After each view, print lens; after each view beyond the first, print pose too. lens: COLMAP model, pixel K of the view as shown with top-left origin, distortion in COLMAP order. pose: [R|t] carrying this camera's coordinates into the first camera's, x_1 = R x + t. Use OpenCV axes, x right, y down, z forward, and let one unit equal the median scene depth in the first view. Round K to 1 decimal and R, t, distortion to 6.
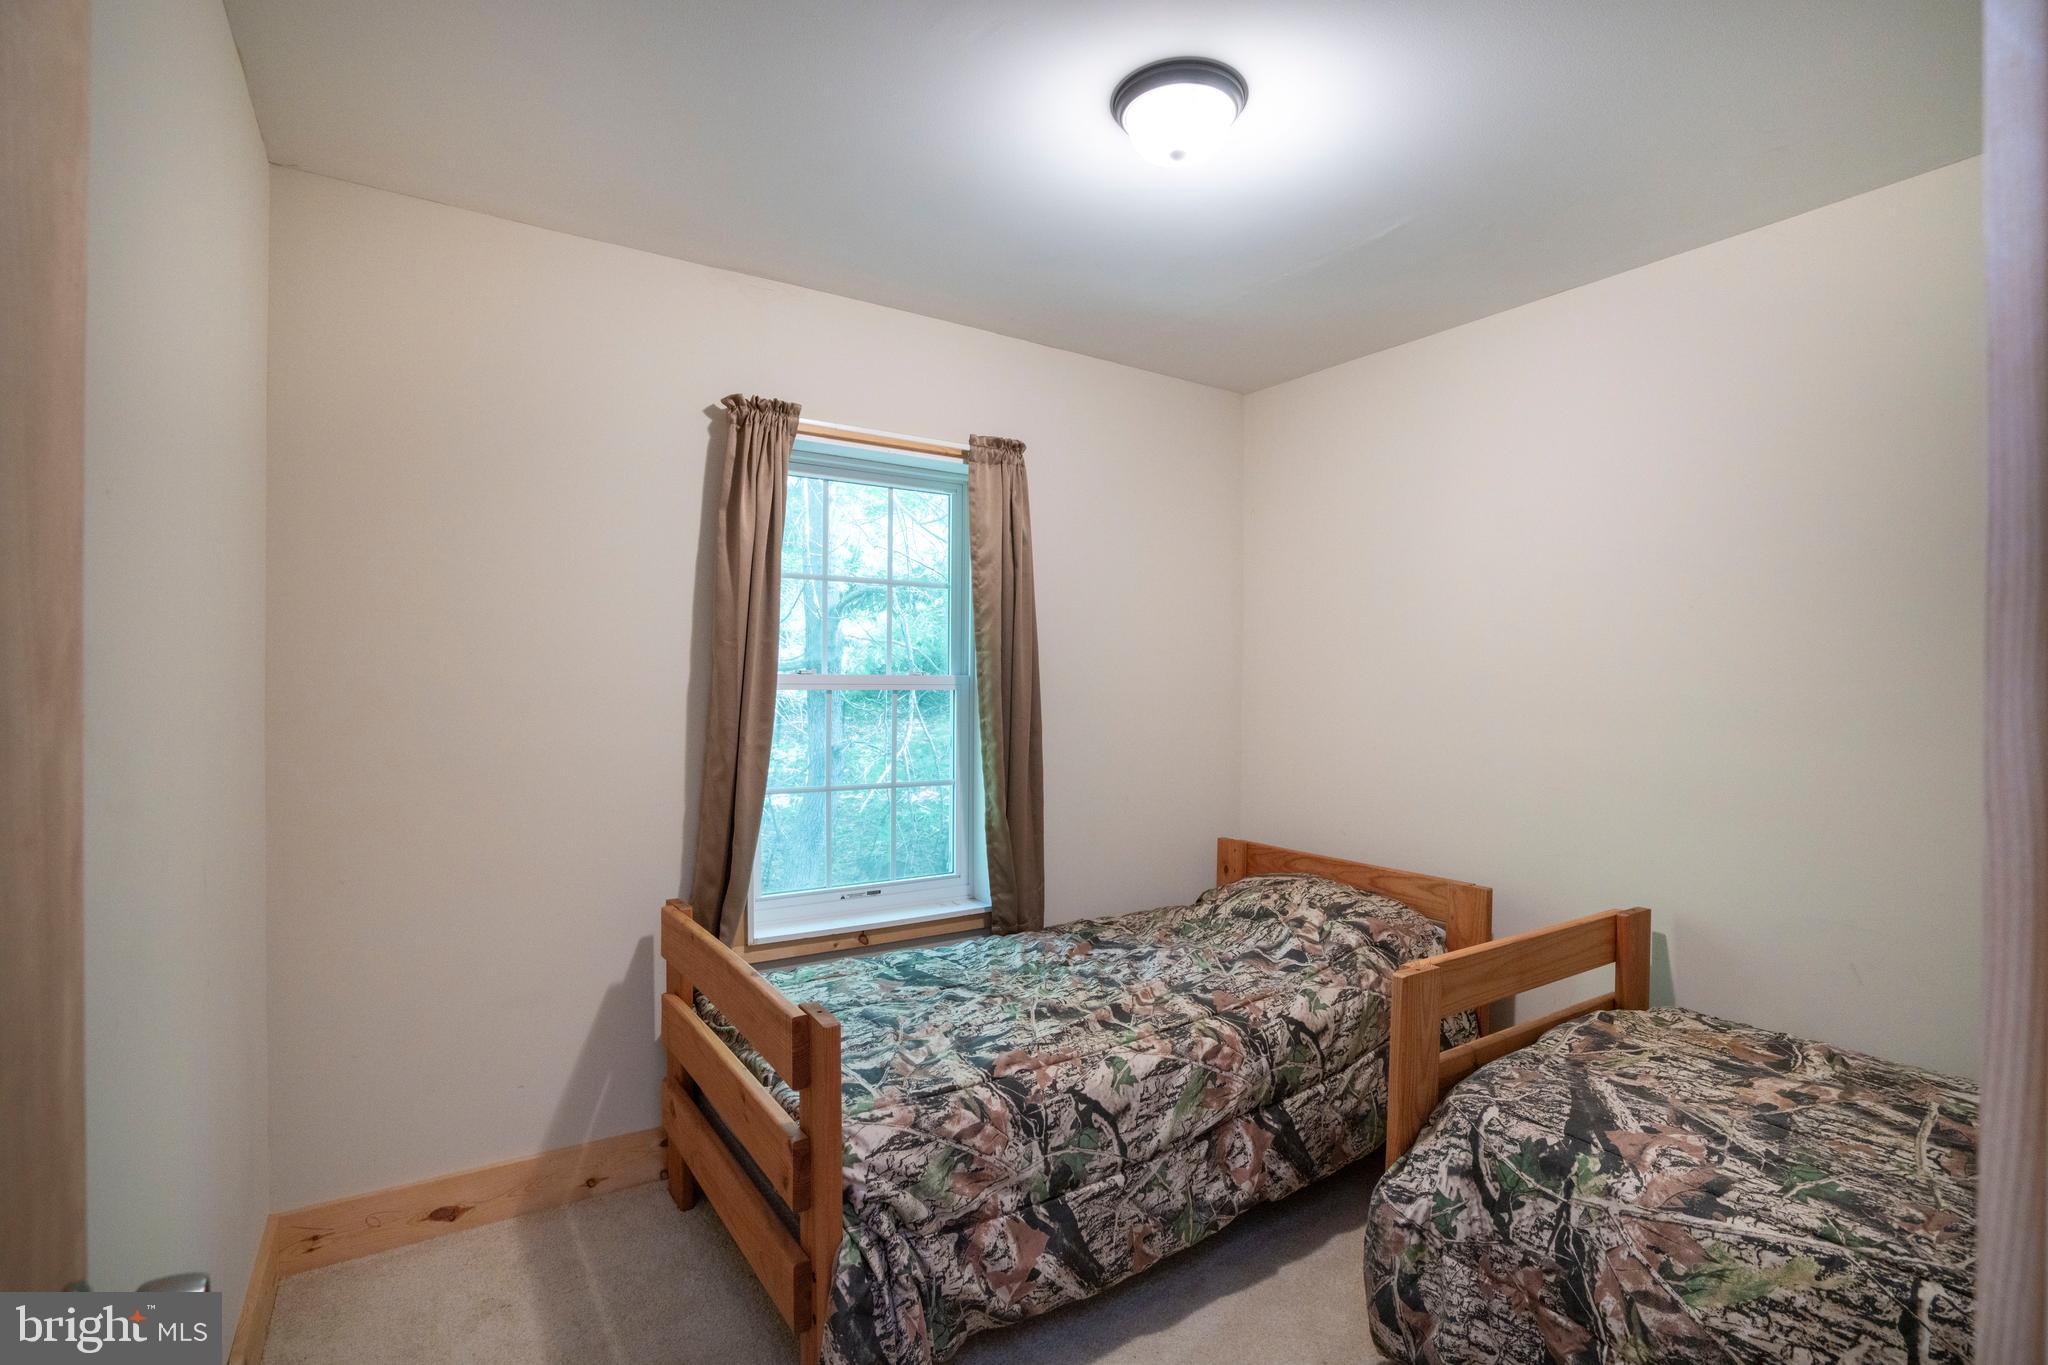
lens RADIAL K [[943.8, 0, 1019.6], [0, 943.8, 685.5], [0, 0, 1]] dist [-0.064231, 0.025433]
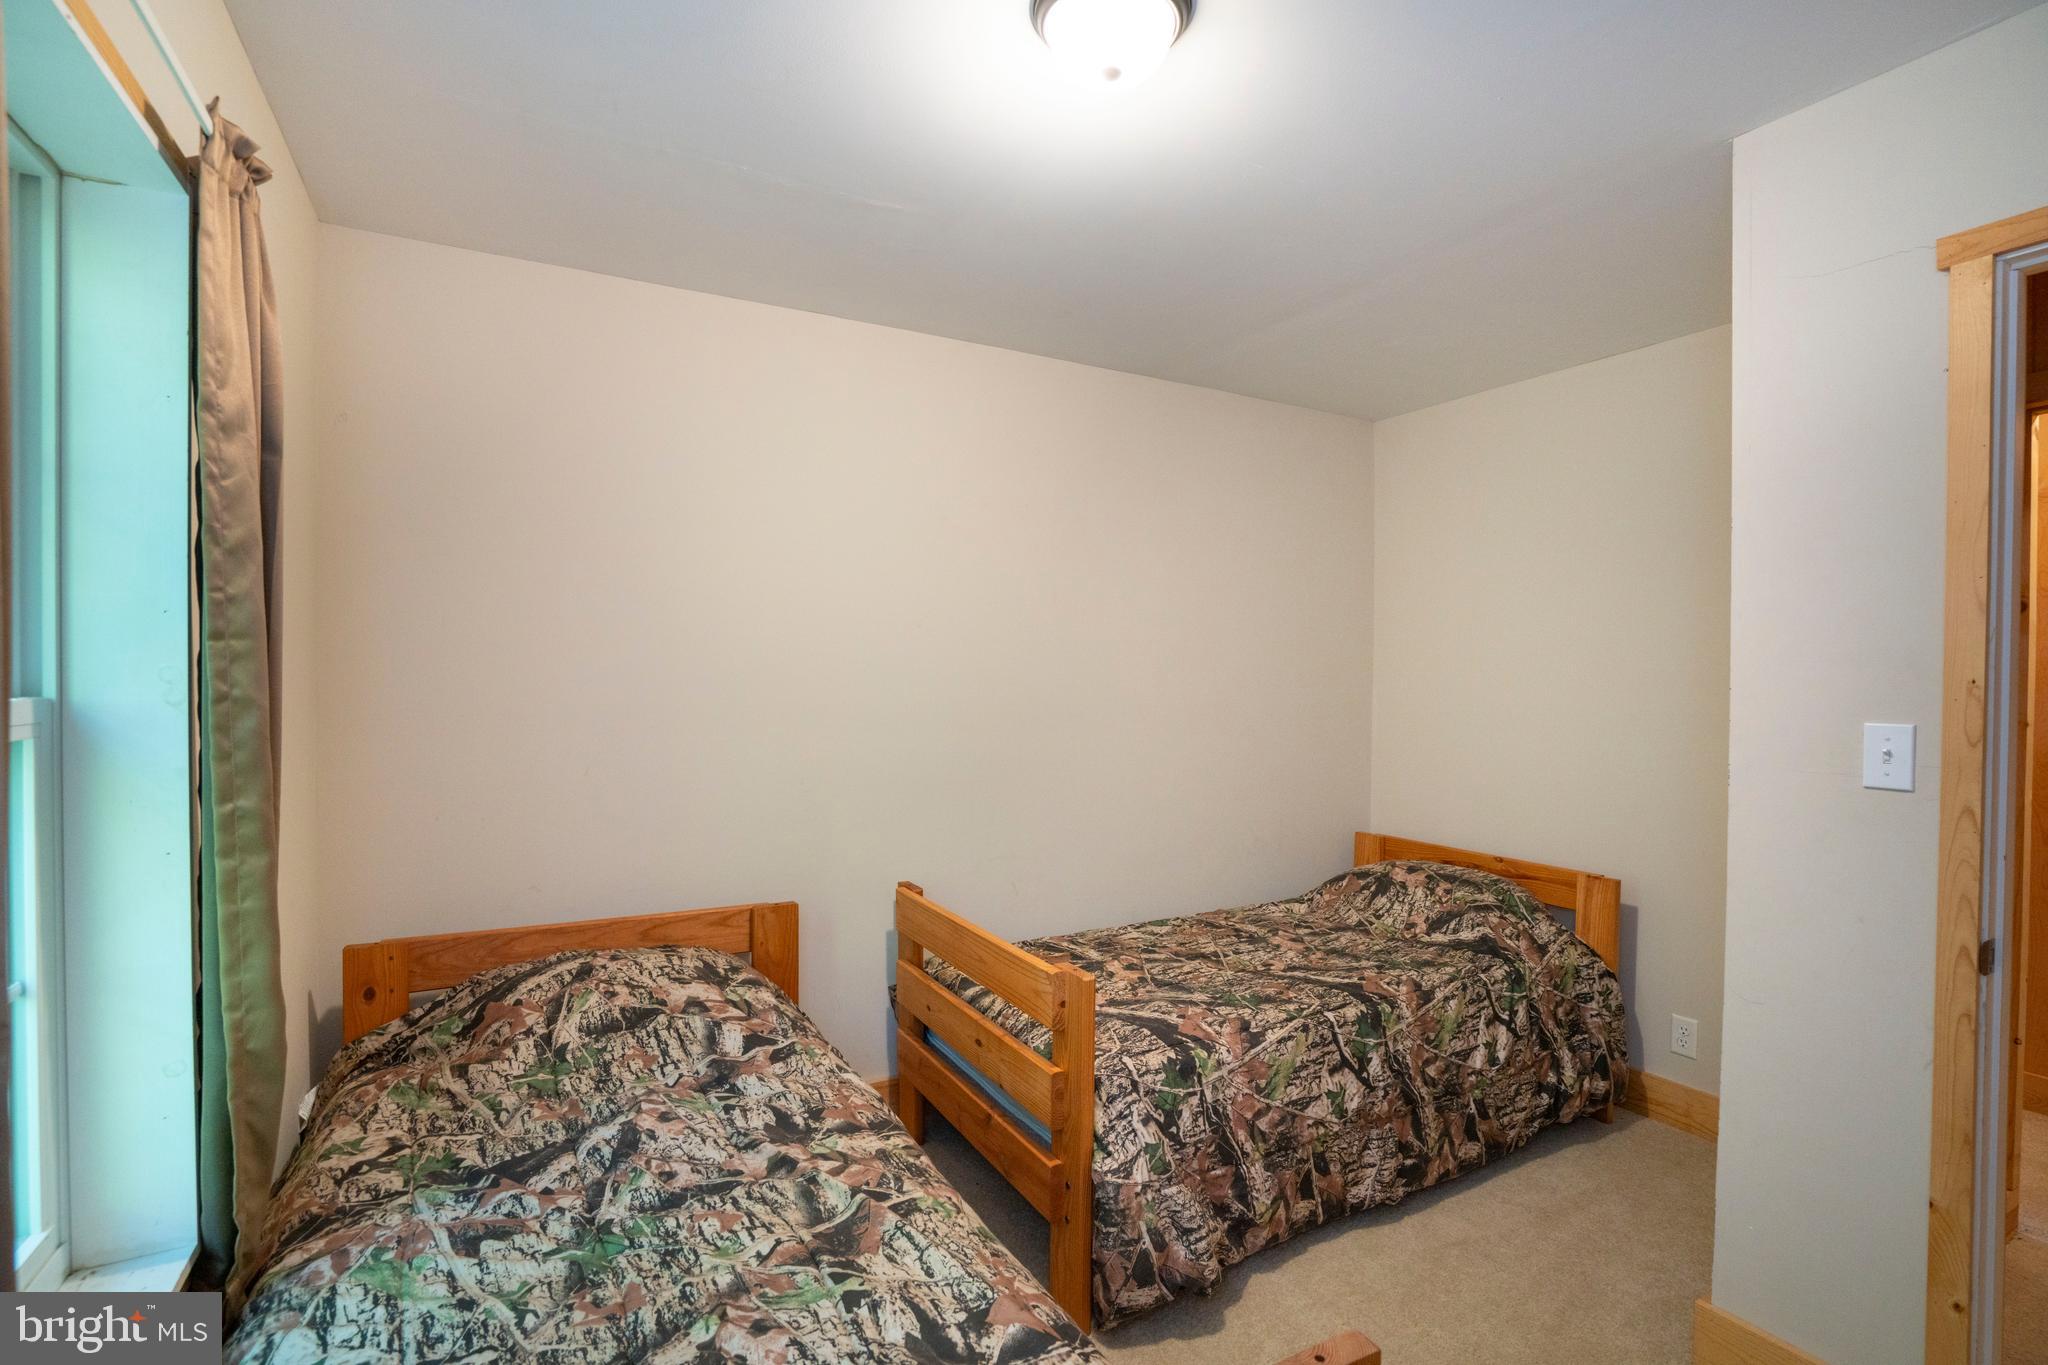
lens RADIAL K [[943.8, 0, 1019.6], [0, 943.8, 685.5], [0, 0, 1]] dist [-0.064231, 0.025433]
pose [[0.075820, -0.017173, 0.996974, -0.736824], [-0.005870, 0.999827, 0.017668, -0.044404], [-0.997104, -0.007192, 0.075706, 1.121575]]
